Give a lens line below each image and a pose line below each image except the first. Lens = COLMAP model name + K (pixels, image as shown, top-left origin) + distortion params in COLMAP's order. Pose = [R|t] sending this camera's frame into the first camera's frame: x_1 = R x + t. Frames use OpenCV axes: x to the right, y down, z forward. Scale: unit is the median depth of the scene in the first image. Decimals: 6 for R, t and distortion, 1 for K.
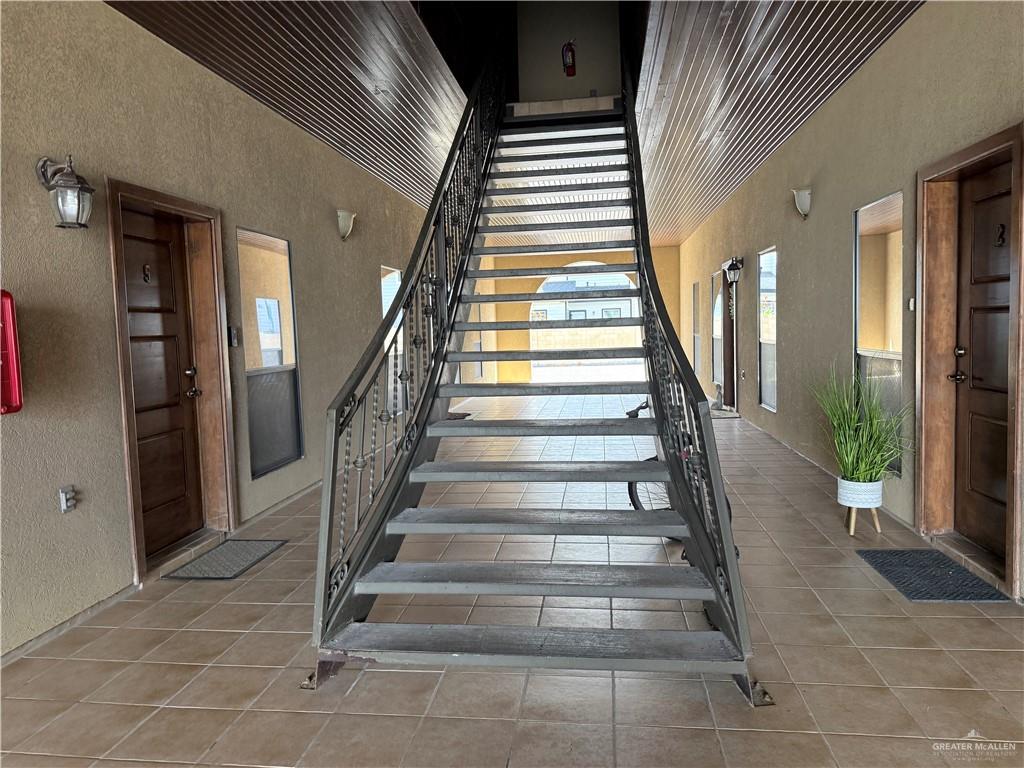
lens RADIAL K [[707.9, 0, 519.5], [0, 707.9, 379.8], [0, 0, 1]] dist [0.030505, -0.016920]
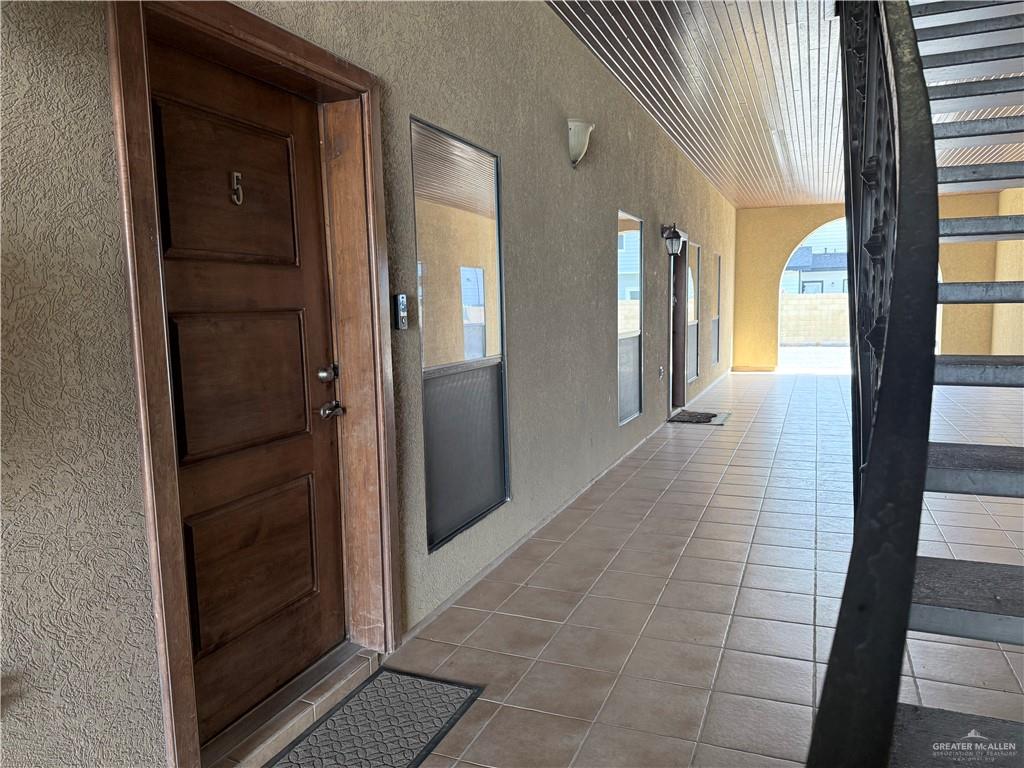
lens RADIAL K [[707.9, 0, 515.7], [0, 707.9, 391.6], [0, 0, 1]] dist [0.030505, -0.016920]
pose [[0.960276, 0.042691, -0.275768, -0.159013], [-0.027774, 0.997943, 0.057773, -0.033102], [0.277667, -0.047819, 0.959486, 0.491532]]
